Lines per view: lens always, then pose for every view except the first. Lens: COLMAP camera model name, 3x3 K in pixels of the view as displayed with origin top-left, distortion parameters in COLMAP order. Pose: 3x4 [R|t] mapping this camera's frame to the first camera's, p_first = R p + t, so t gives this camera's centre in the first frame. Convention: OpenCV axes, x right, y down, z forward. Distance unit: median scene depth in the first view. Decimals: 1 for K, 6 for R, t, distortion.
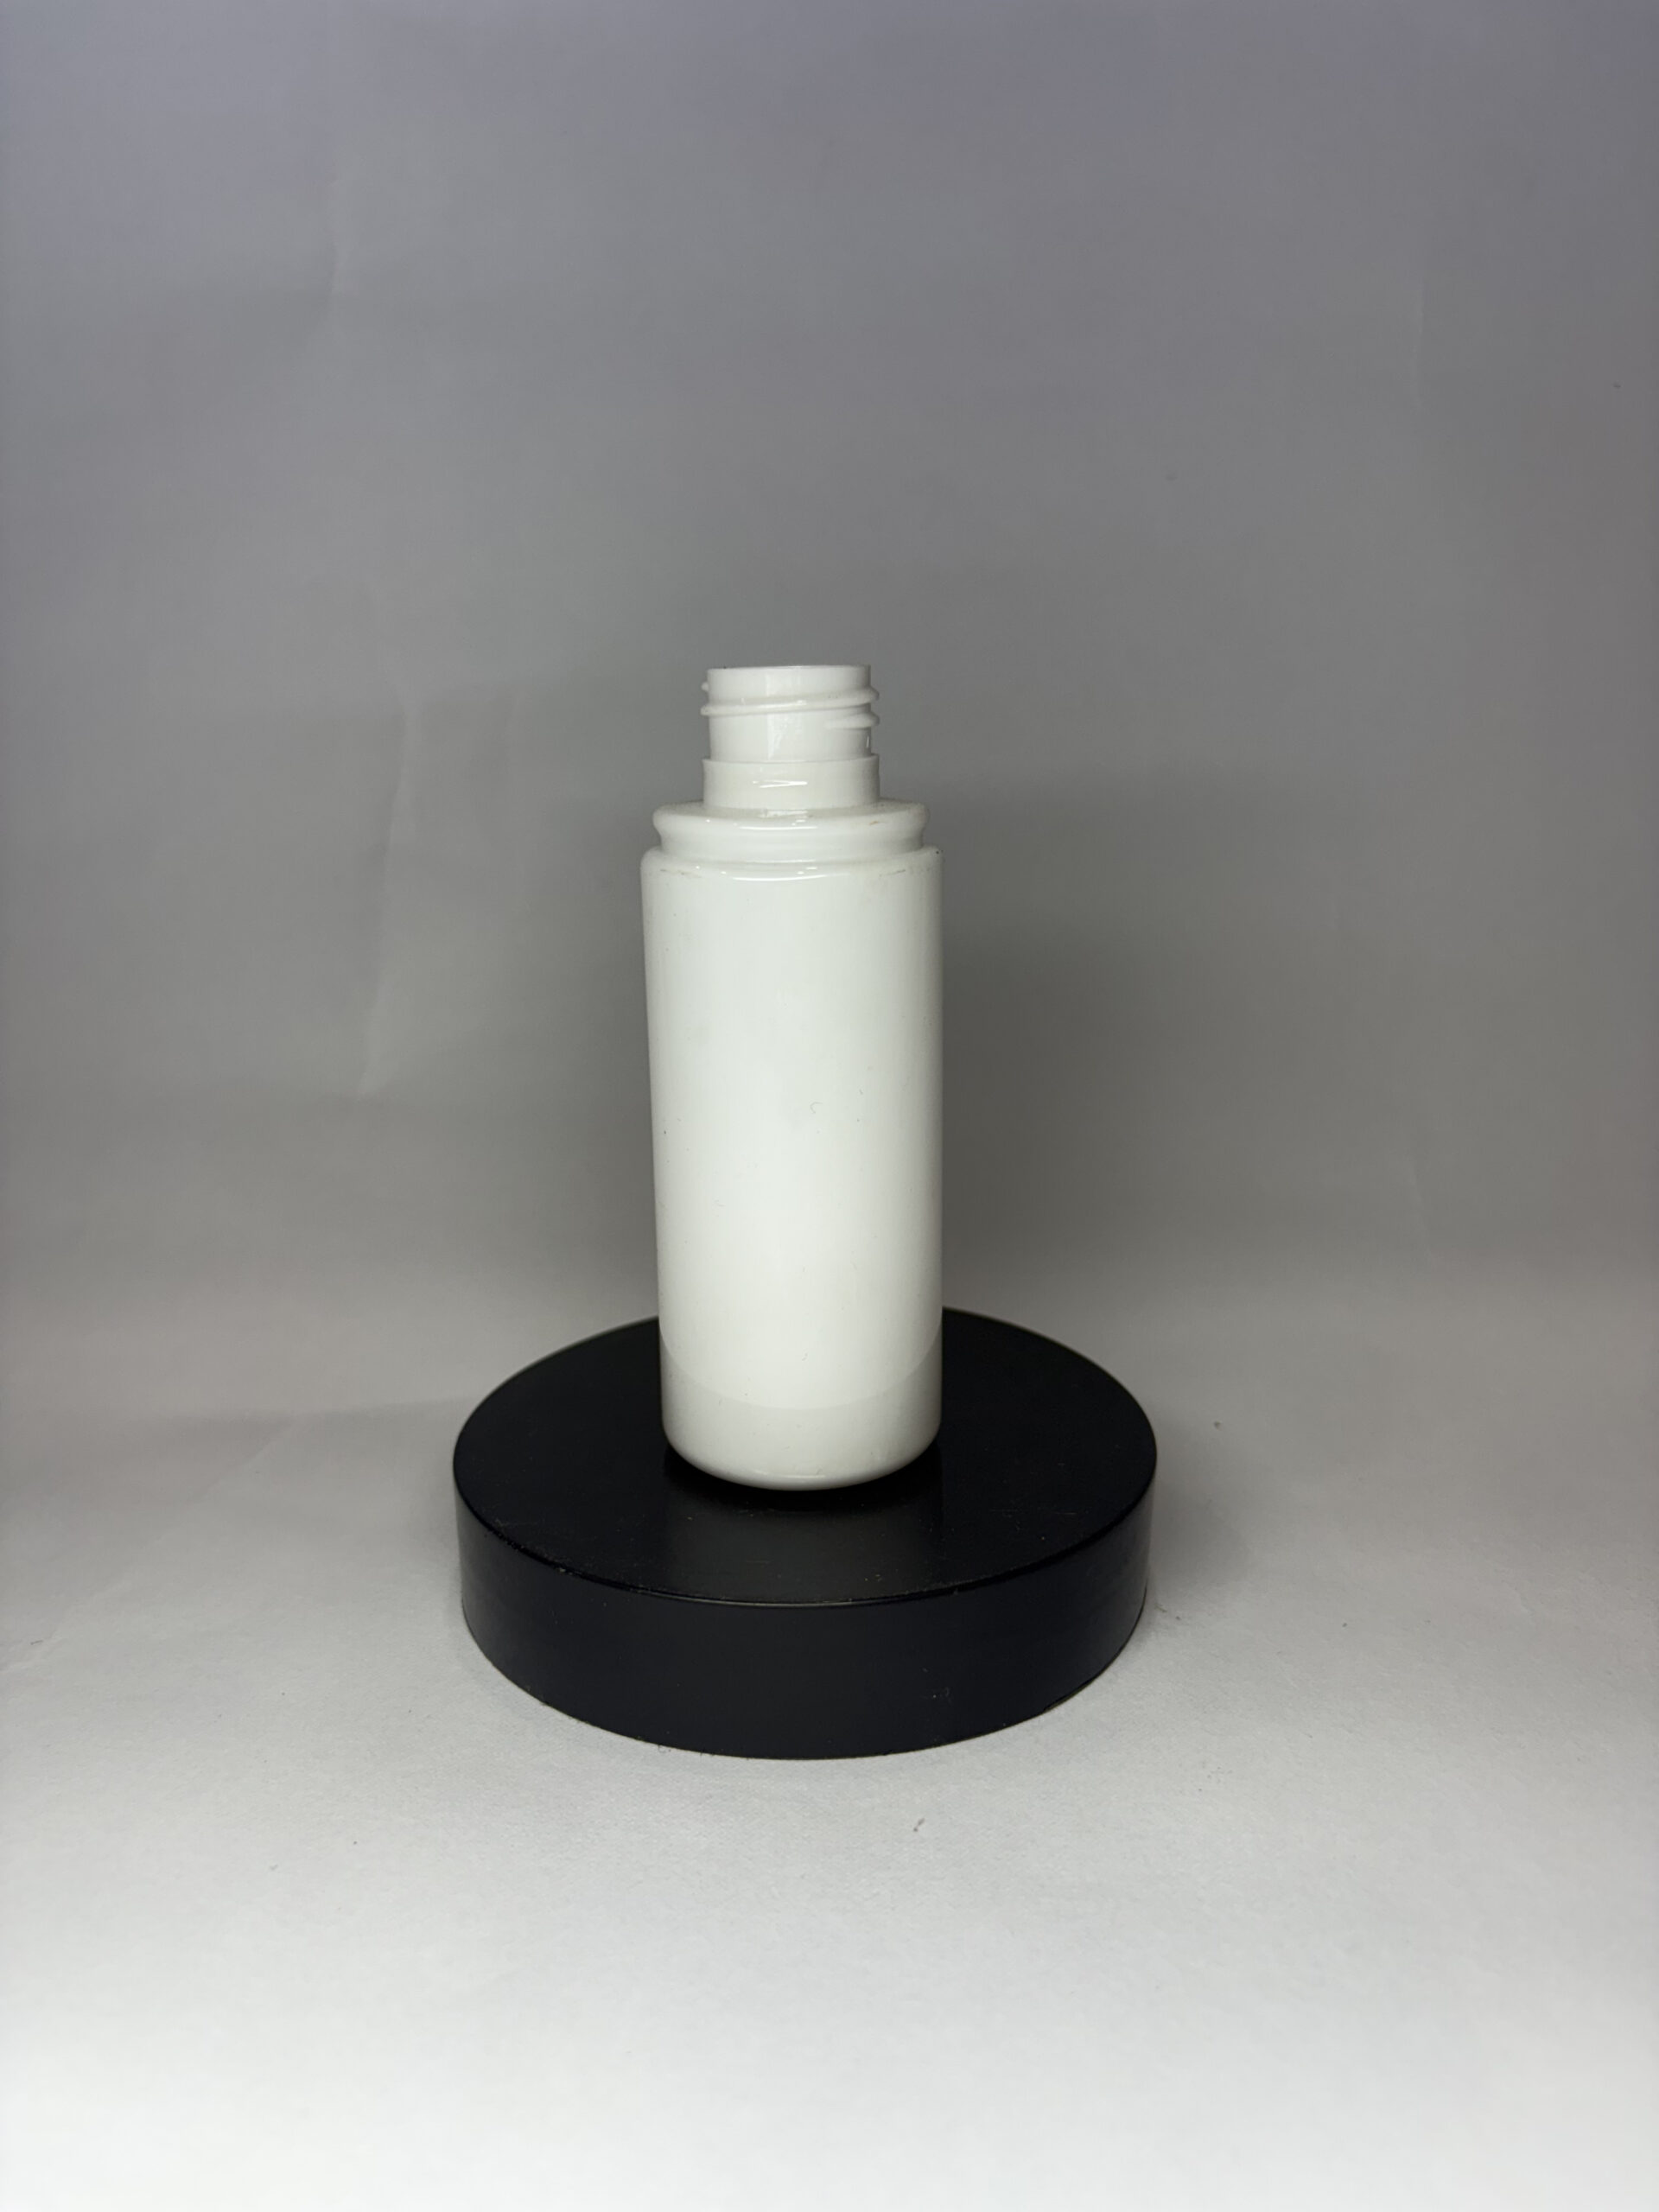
lens RADIAL K [[1656.1, 0, 832.6], [0, 1656.1, 1109.4], [0, 0, 1]] dist [0.019546, -0.017001]
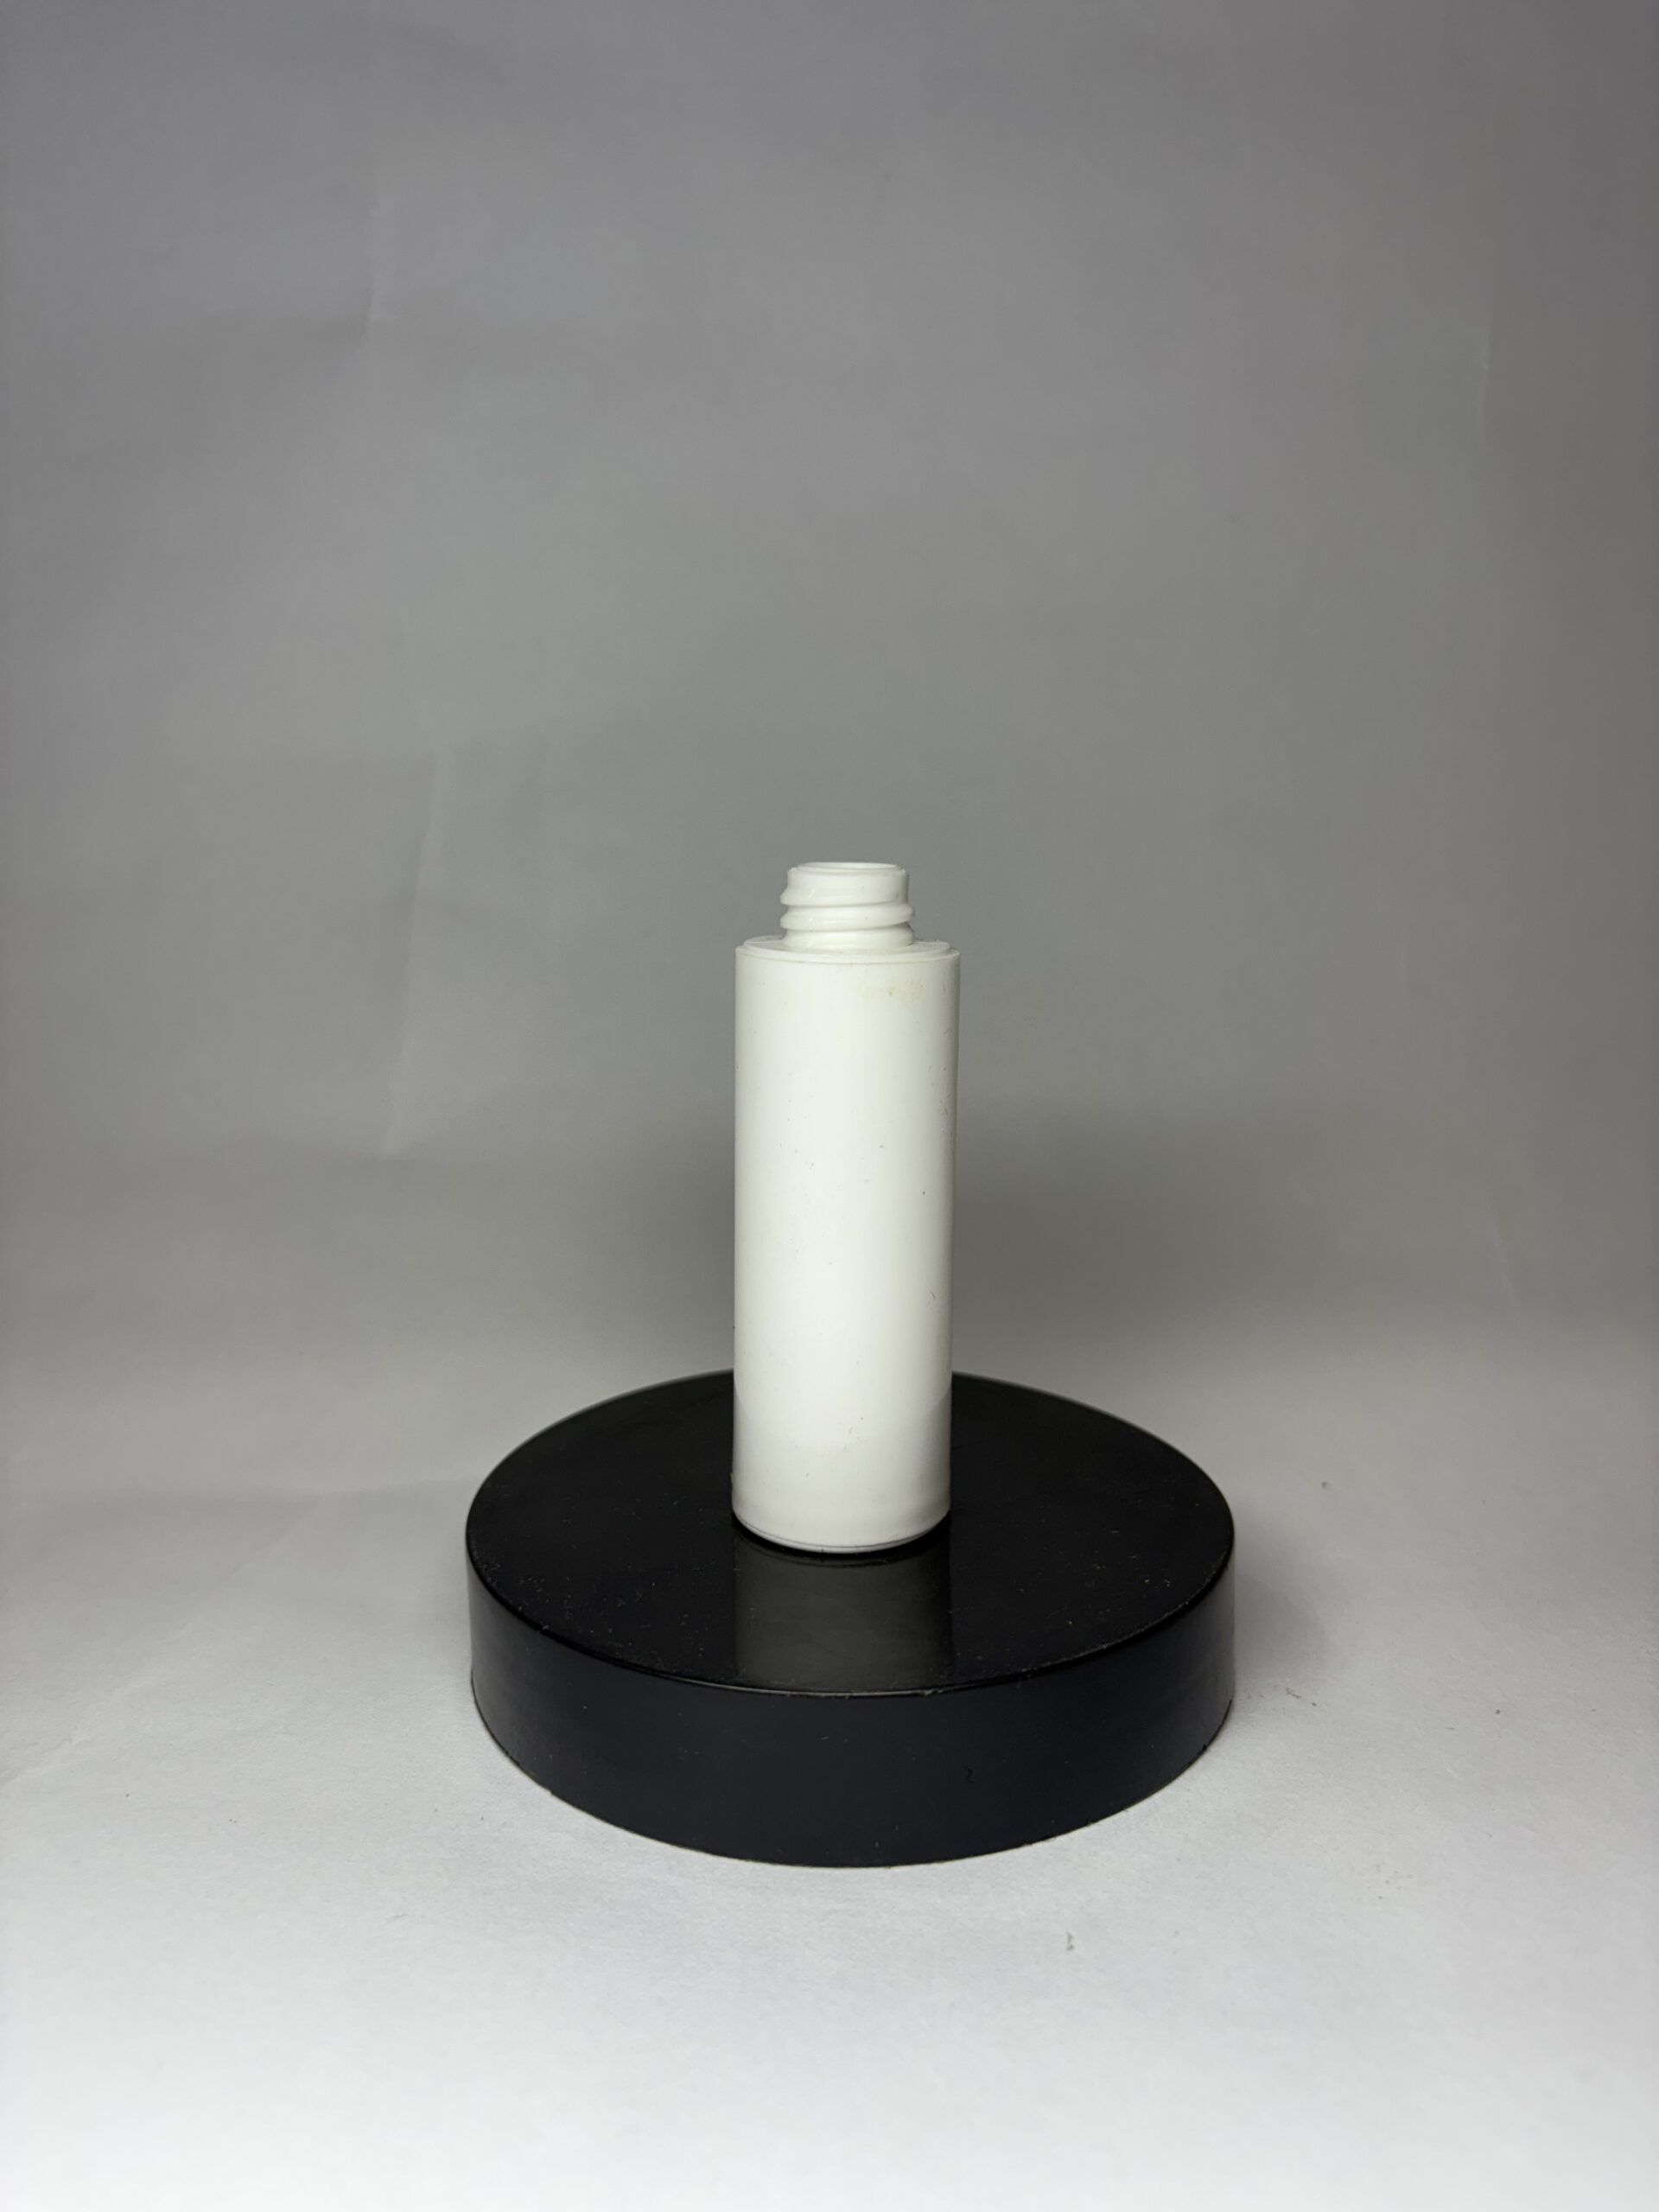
lens RADIAL K [[1656.1, 0, 843.5], [0, 1656.1, 1112.4], [0, 0, 1]] dist [0.019546, -0.017001]
pose [[0.999547, 0.000578, 0.030105, -0.093739], [0.000956, 0.998704, -0.050895, 0.030955], [-0.030096, 0.050901, 0.998250, 0.088583]]
